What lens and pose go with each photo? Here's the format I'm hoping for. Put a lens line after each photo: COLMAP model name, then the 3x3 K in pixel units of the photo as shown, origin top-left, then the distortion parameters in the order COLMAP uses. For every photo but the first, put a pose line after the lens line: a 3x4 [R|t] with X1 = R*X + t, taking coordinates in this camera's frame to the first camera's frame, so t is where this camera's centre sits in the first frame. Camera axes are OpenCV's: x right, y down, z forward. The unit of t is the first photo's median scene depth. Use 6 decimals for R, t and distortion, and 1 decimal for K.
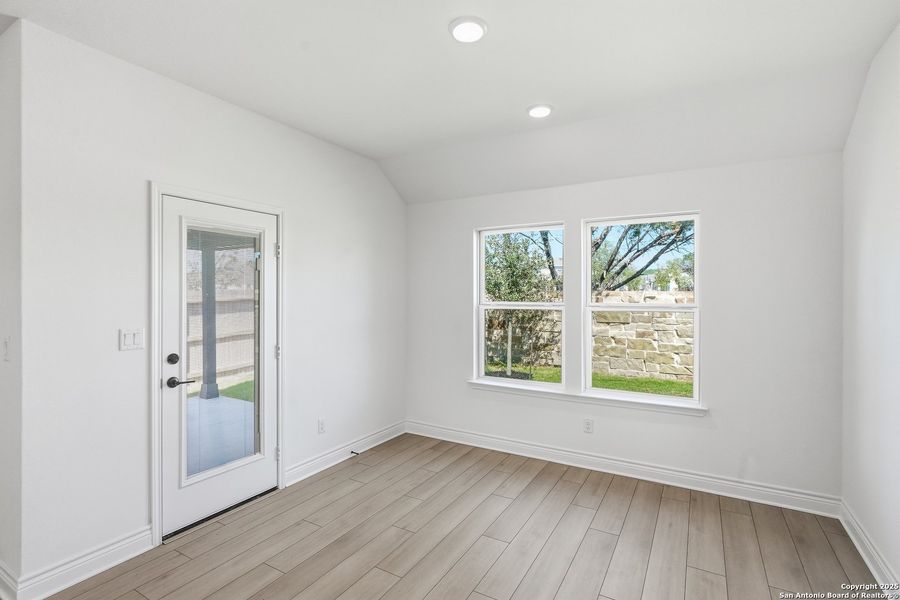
lens RADIAL K [[433.3, 0, 446.2], [0, 433.3, 295.8], [0, 0, 1]] dist [-0.004668, 0.000117]
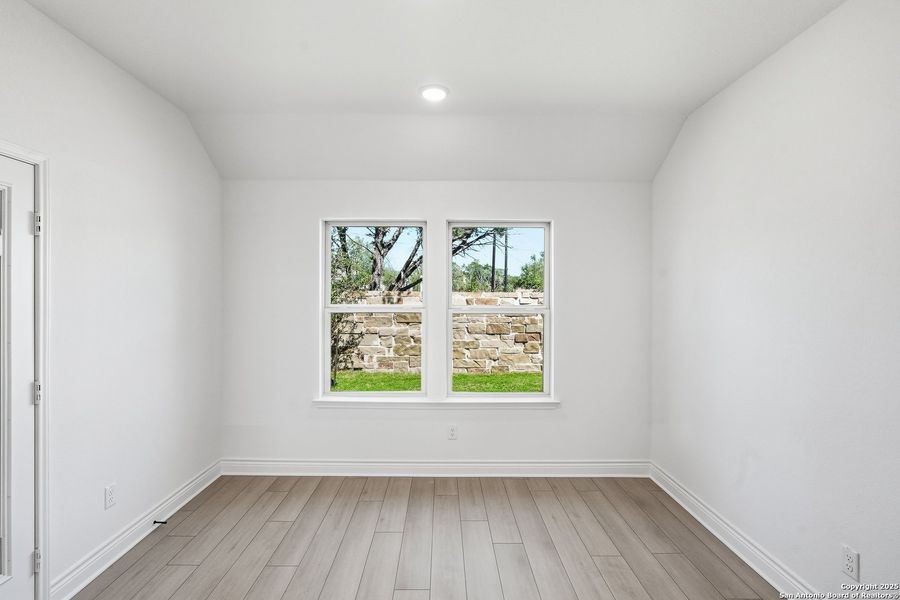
lens RADIAL K [[435.8, 0, 442.5], [0, 435.8, 297.6], [0, 0, 1]] dist [-0.003014, 0.000698]
pose [[0.860809, -0.001434, 0.508926, -0.168951], [-0.001706, 0.999982, 0.005702, -0.005867], [-0.508925, -0.005777, 0.860792, 0.157179]]
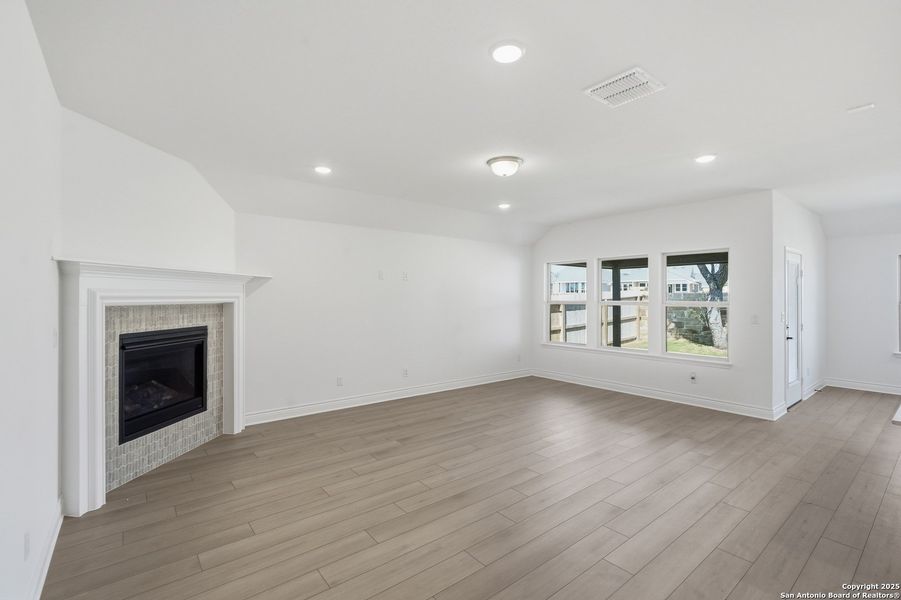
lens RADIAL K [[408.6, 0, 446.3], [0, 408.6, 293.4], [0, 0, 1]] dist [-0.006509, 0.000220]
pose [[0.932615, -0.006290, -0.360817, -0.955182], [0.002014, 0.999923, -0.012224, -0.000476], [0.360866, 0.010674, 0.932556, -0.970843]]
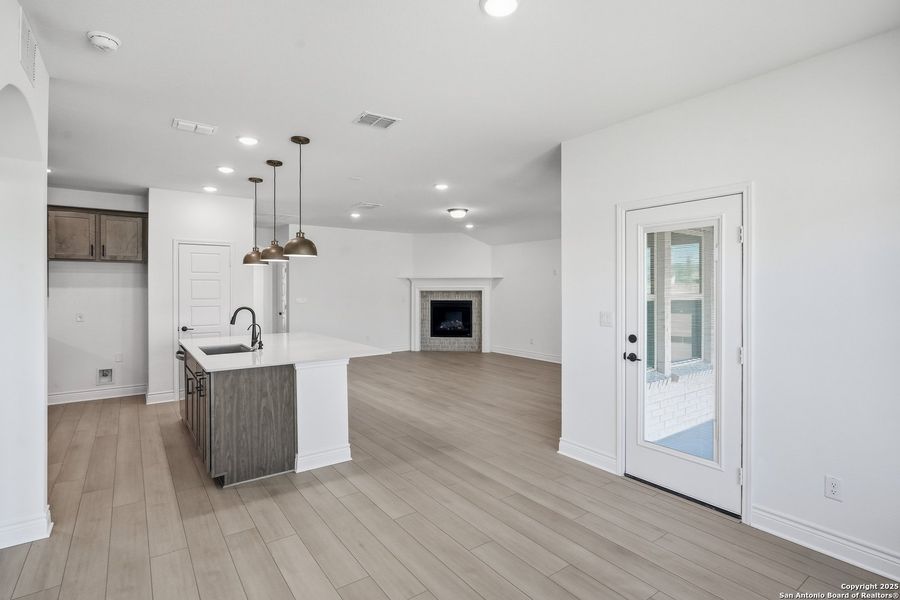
lens RADIAL K [[439.9, 0, 446.0], [0, 439.9, 288.5], [0, 0, 1]] dist [-0.009342, 0.000346]
pose [[-0.401550, -0.001587, -0.915836, 0.491945], [-0.001763, 0.999998, -0.000960, 0.000730], [0.915836, 0.001230, -0.401552, 0.652120]]
